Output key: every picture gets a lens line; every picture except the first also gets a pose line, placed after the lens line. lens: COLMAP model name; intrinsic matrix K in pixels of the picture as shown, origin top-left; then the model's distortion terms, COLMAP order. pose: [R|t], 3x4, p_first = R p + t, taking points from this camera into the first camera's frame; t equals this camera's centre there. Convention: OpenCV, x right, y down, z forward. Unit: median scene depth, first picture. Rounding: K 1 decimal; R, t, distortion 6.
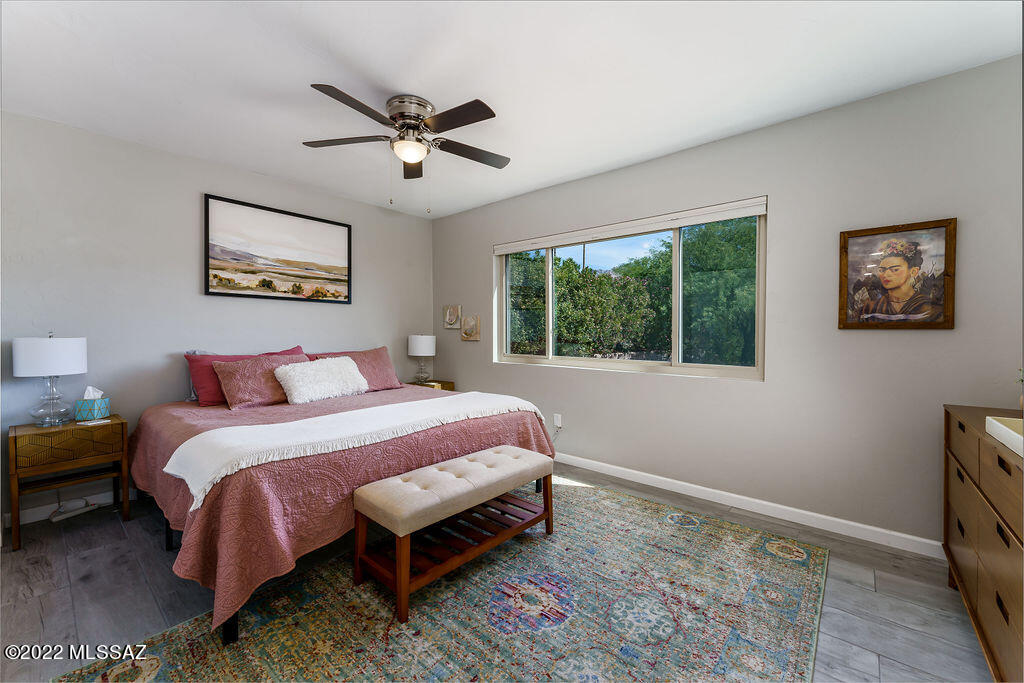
lens RADIAL K [[412.9, 0, 511.0], [0, 412.9, 336.0], [0, 0, 1]] dist [0.000918, 0.000730]
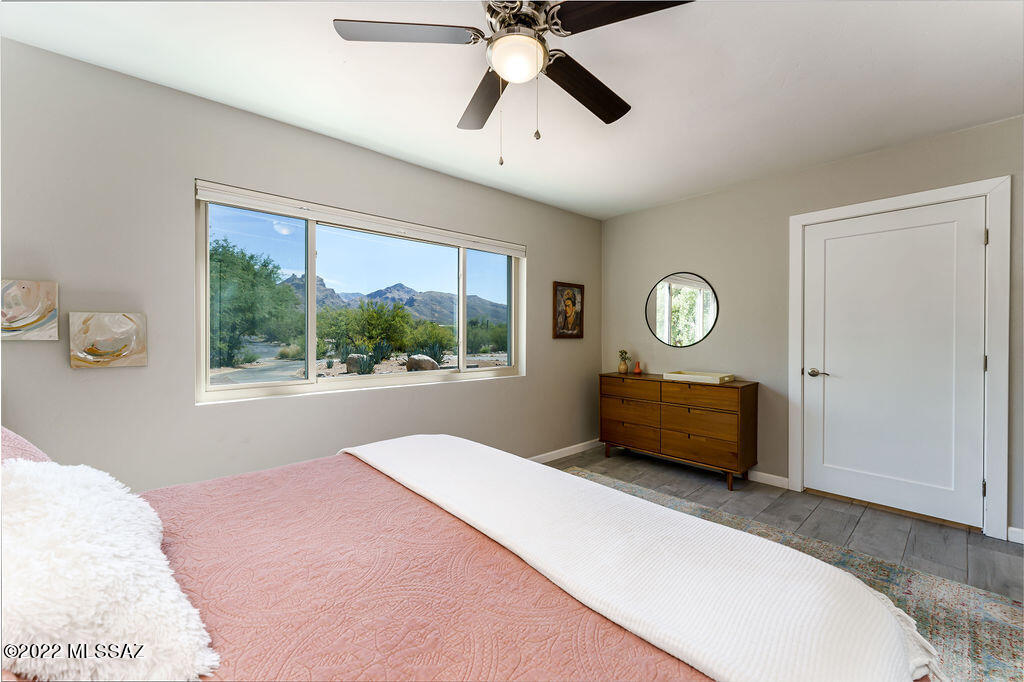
lens RADIAL K [[412.9, 0, 511.0], [0, 412.9, 335.5], [0, 0, 1]] dist [0.000918, 0.000730]
pose [[0.141547, -0.005302, 0.989917, -0.972759], [0.010080, 0.999942, 0.003914, -0.040351], [-0.989880, 0.009424, 0.141593, 1.001694]]
